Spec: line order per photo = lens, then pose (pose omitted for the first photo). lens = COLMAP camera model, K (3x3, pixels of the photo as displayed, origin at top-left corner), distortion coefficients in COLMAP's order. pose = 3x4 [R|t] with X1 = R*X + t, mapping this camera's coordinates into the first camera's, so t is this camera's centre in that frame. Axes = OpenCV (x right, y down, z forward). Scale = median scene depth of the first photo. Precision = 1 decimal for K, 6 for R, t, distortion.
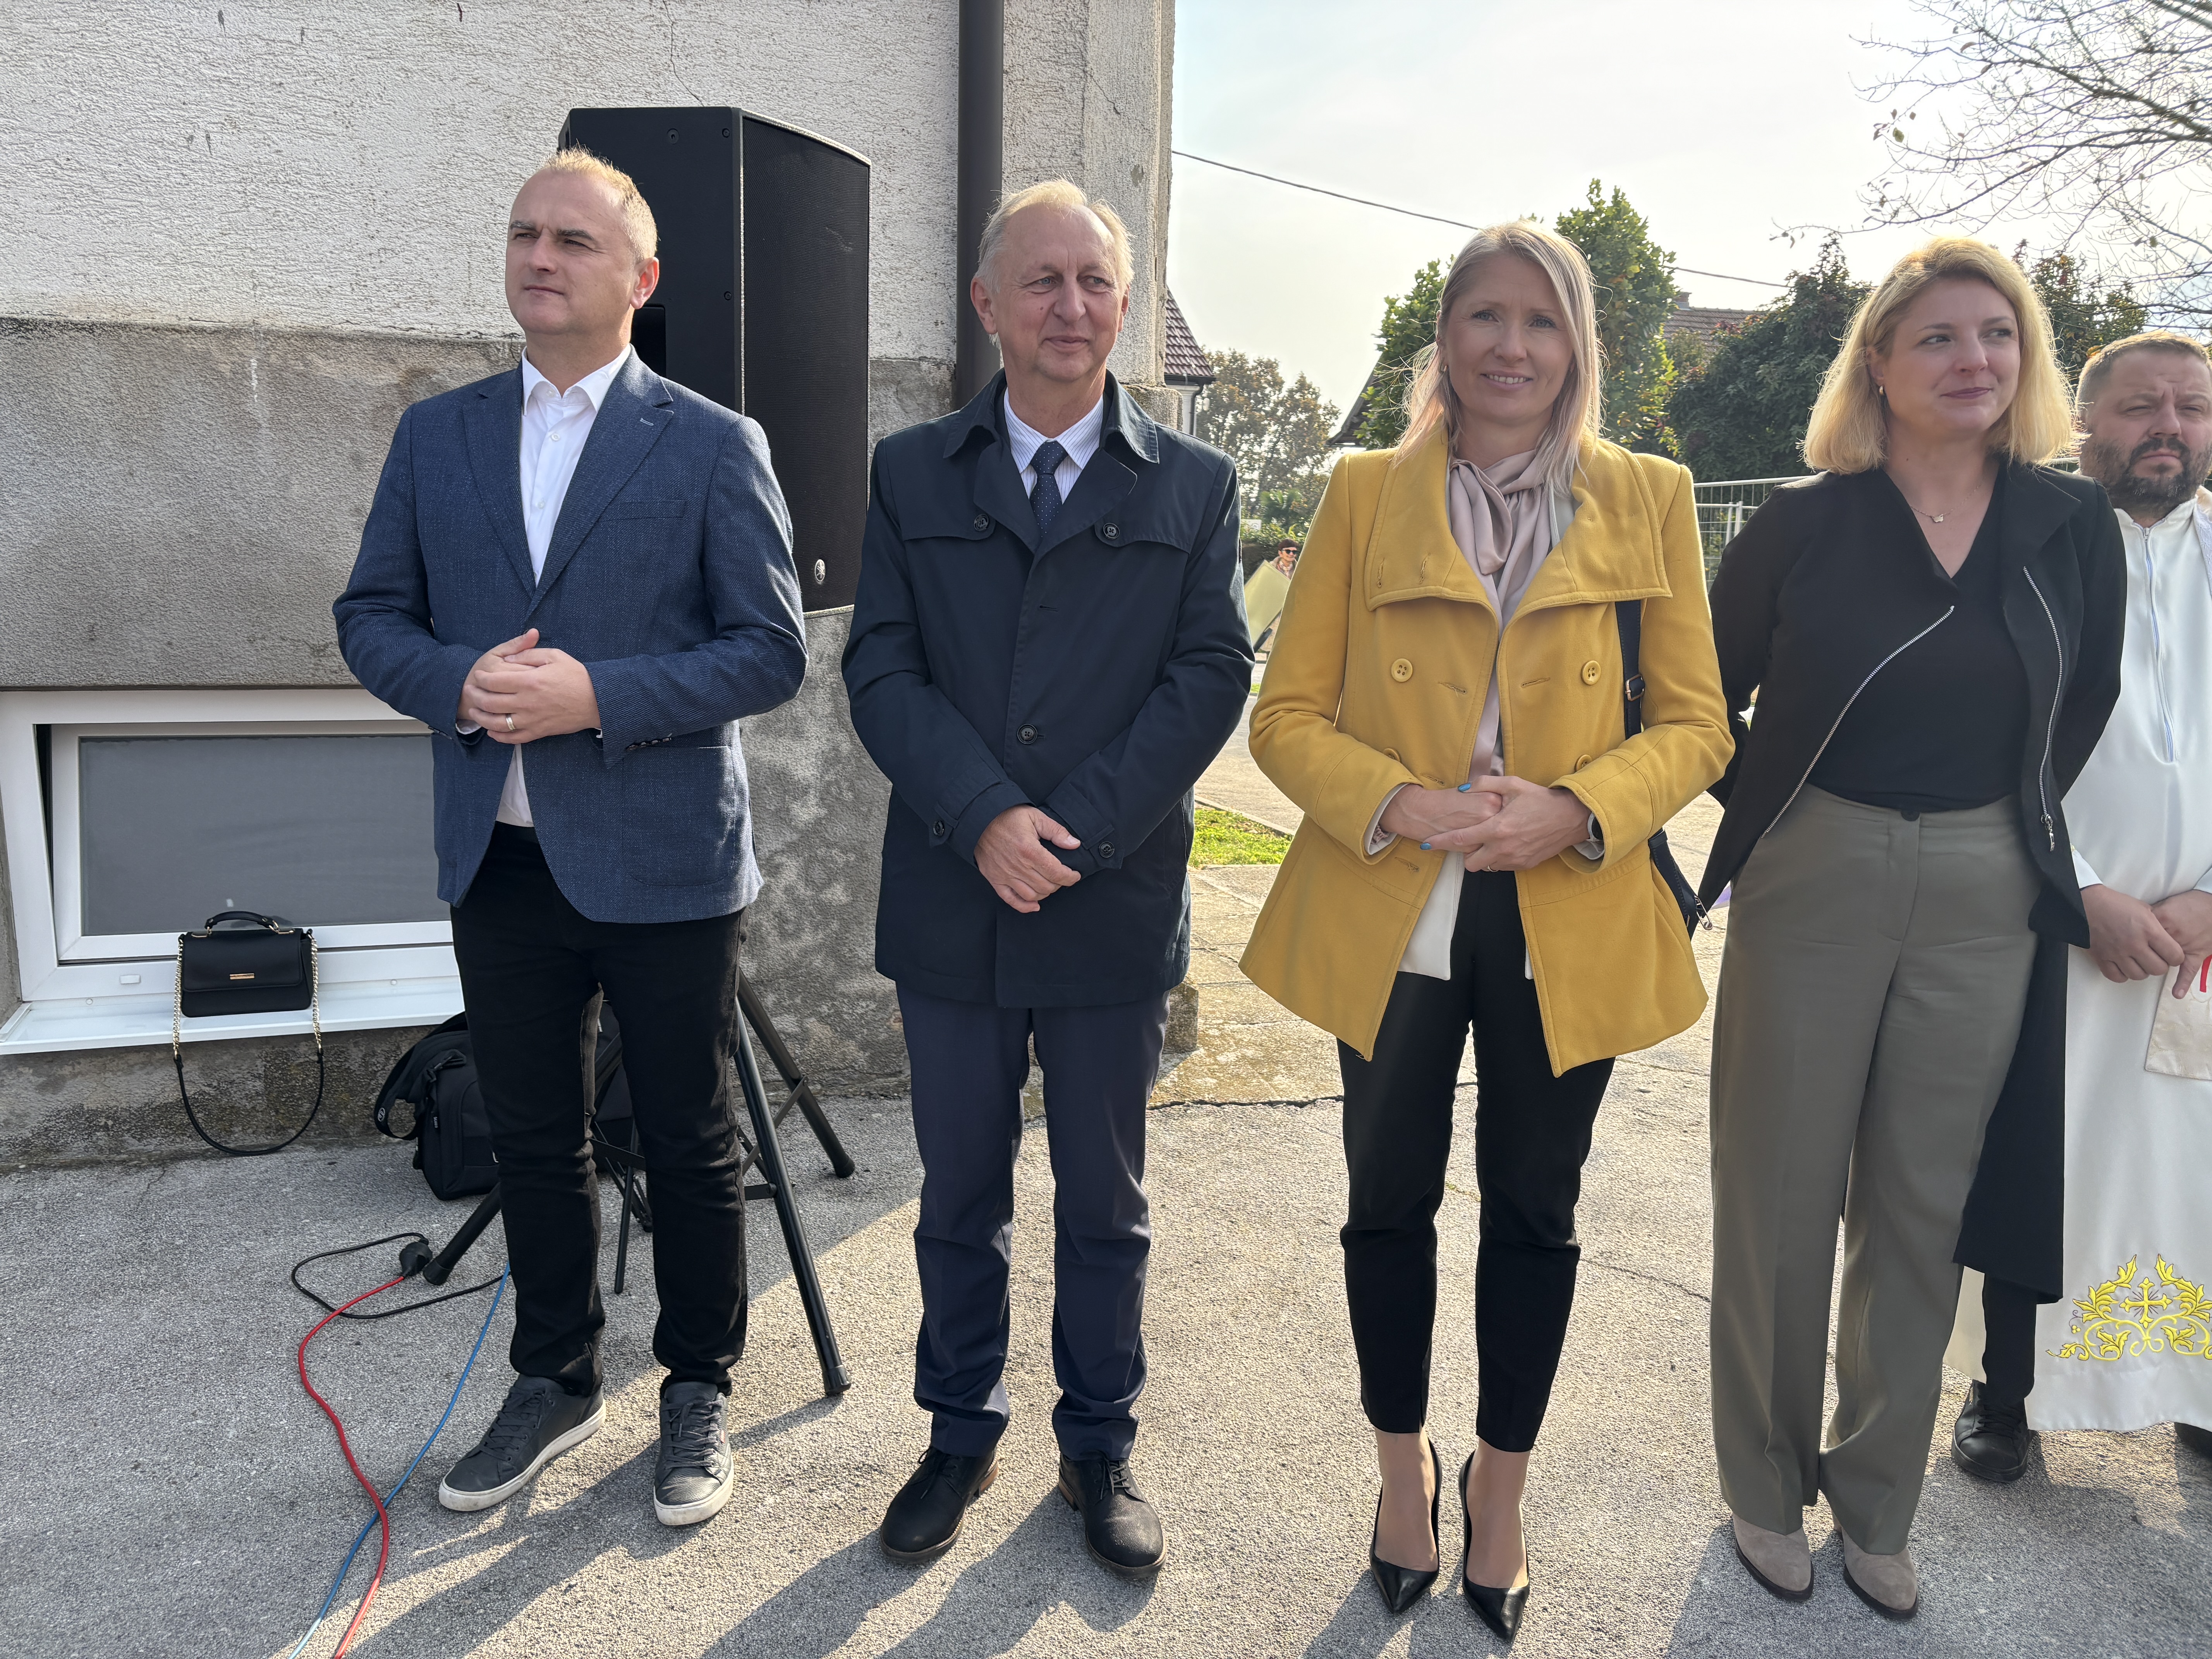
lens RADIAL K [[1775.7, 0, 1105.6], [0, 1775.7, 830.3], [0, 0, 1]] dist [0.057314, -0.006316]
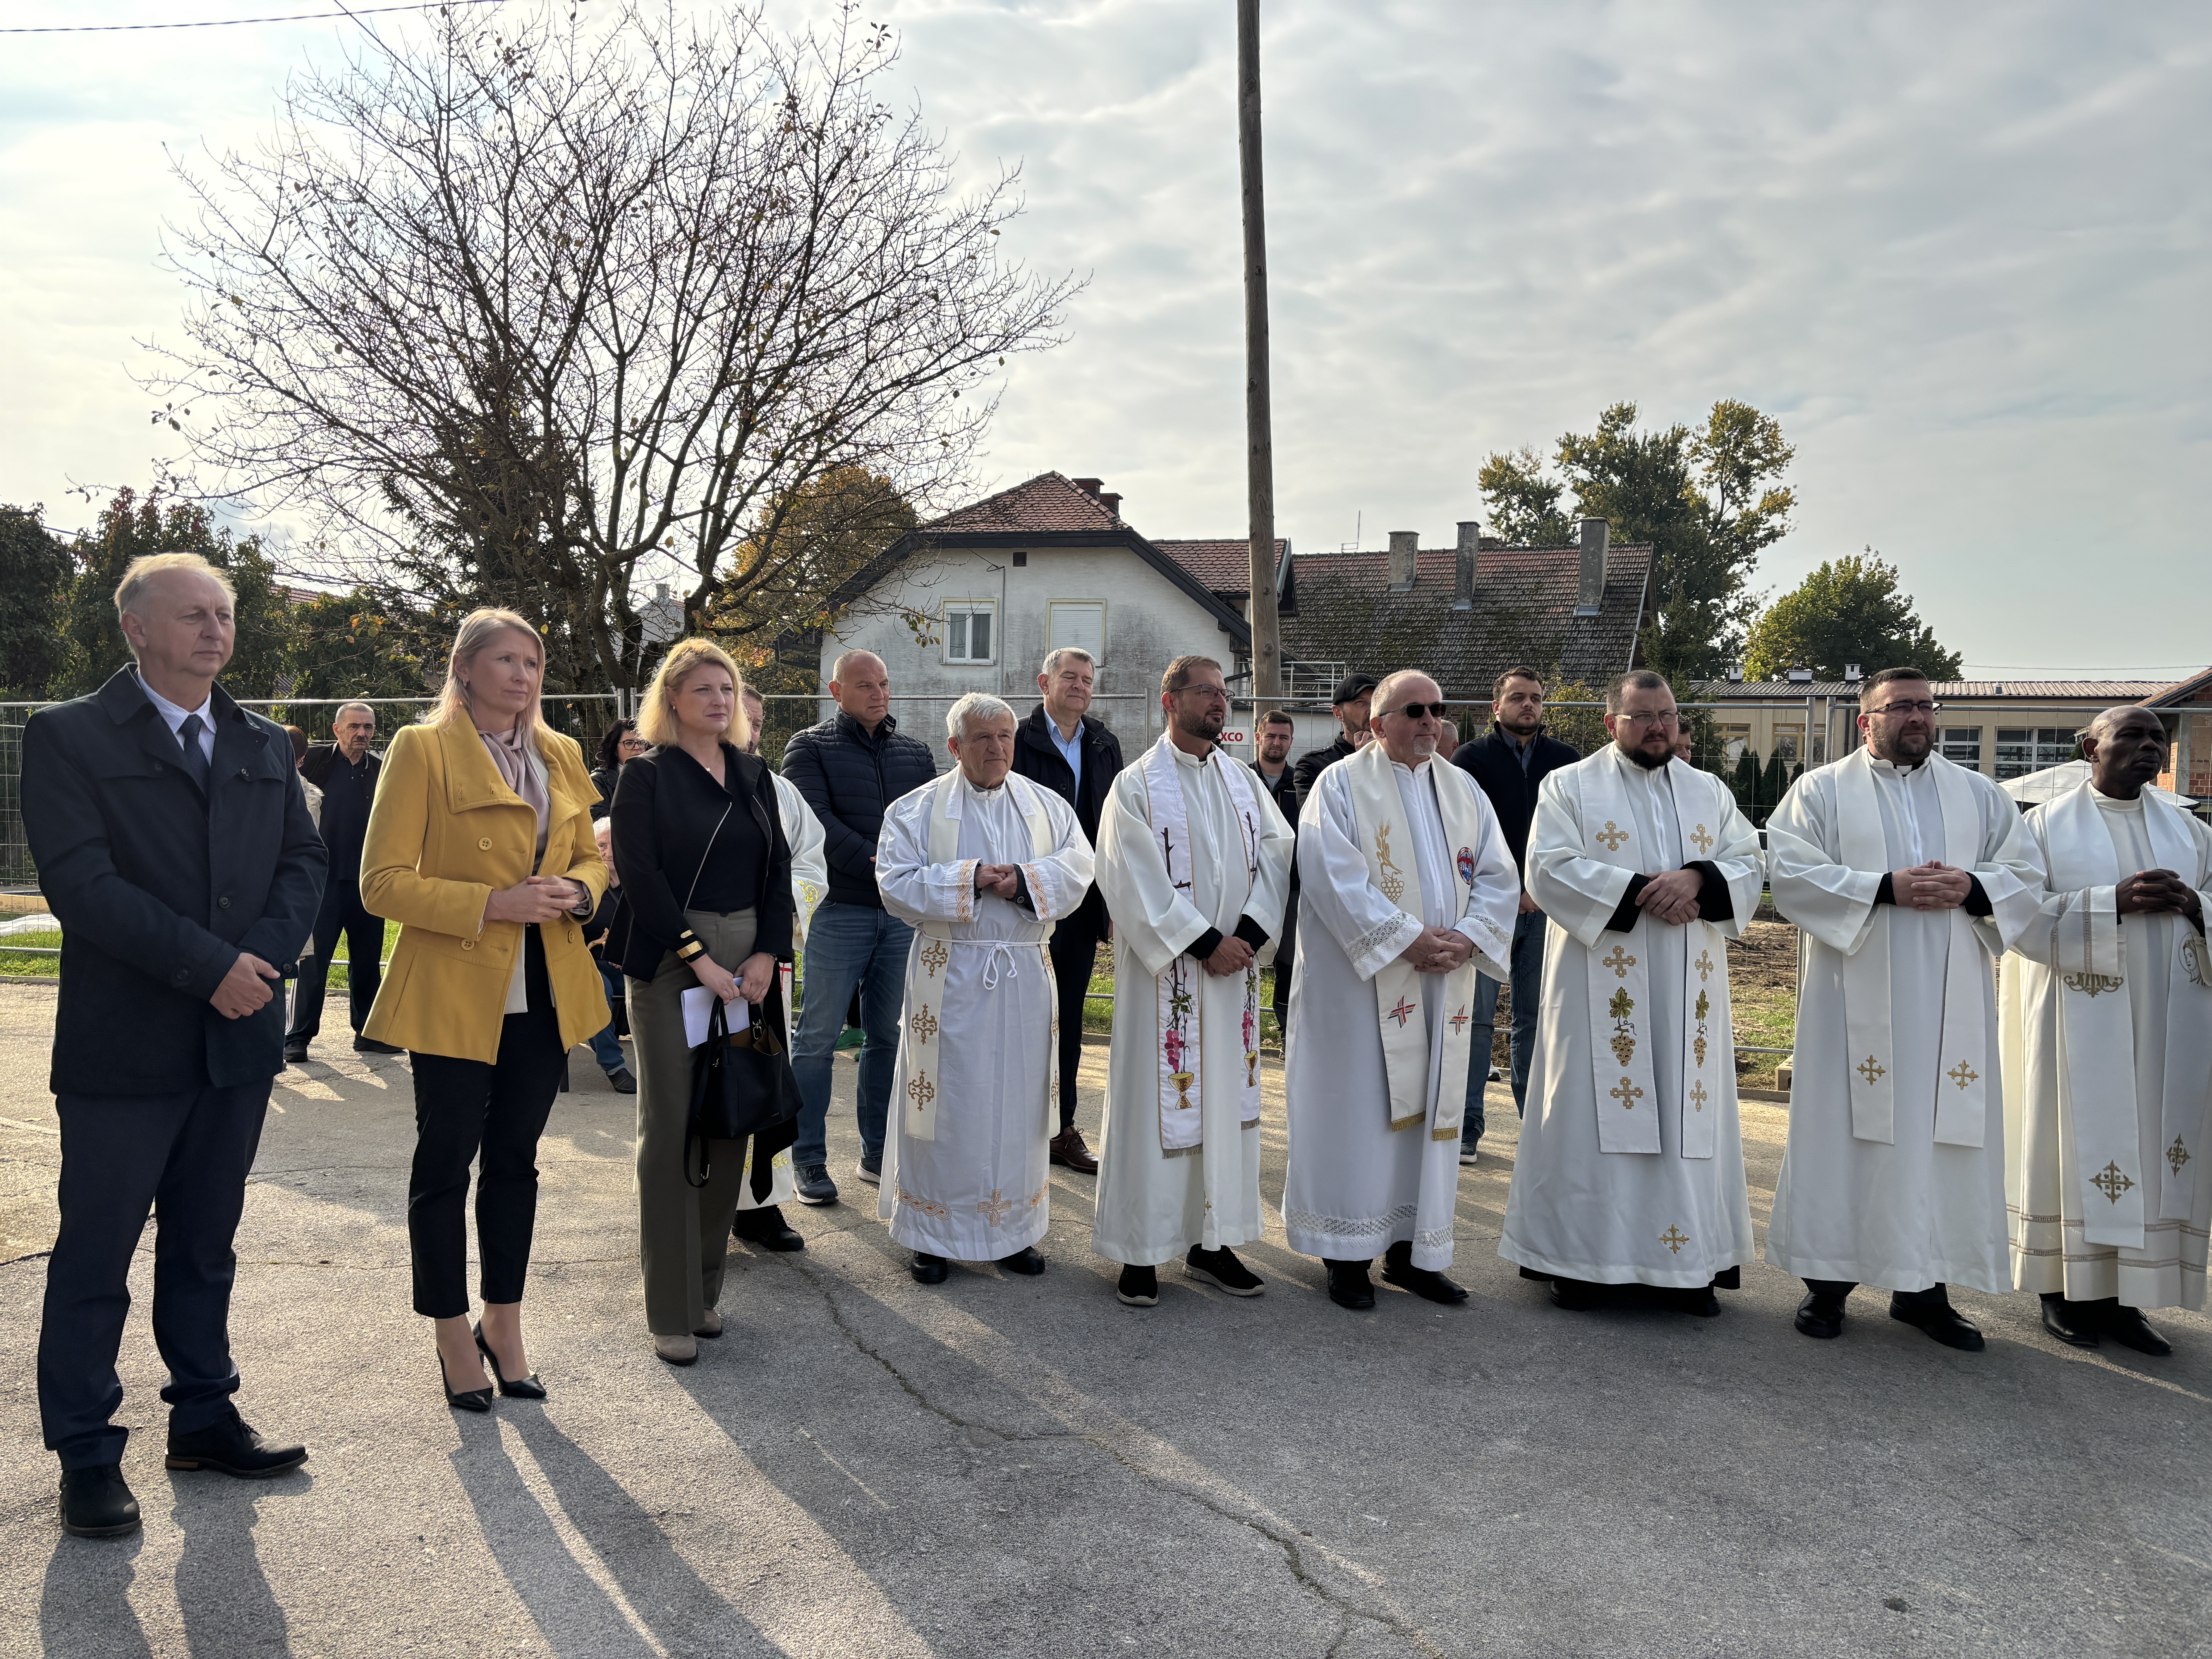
lens RADIAL K [[1702.1, 0, 1096.5], [0, 1702.1, 845.3], [0, 0, 1]] dist [0.037145, -0.018701]
pose [[0.553345, -0.043697, 0.831805, -0.810613], [0.129716, 0.990960, -0.034234, 0.040888], [-0.822790, 0.126842, 0.554011, -0.424331]]
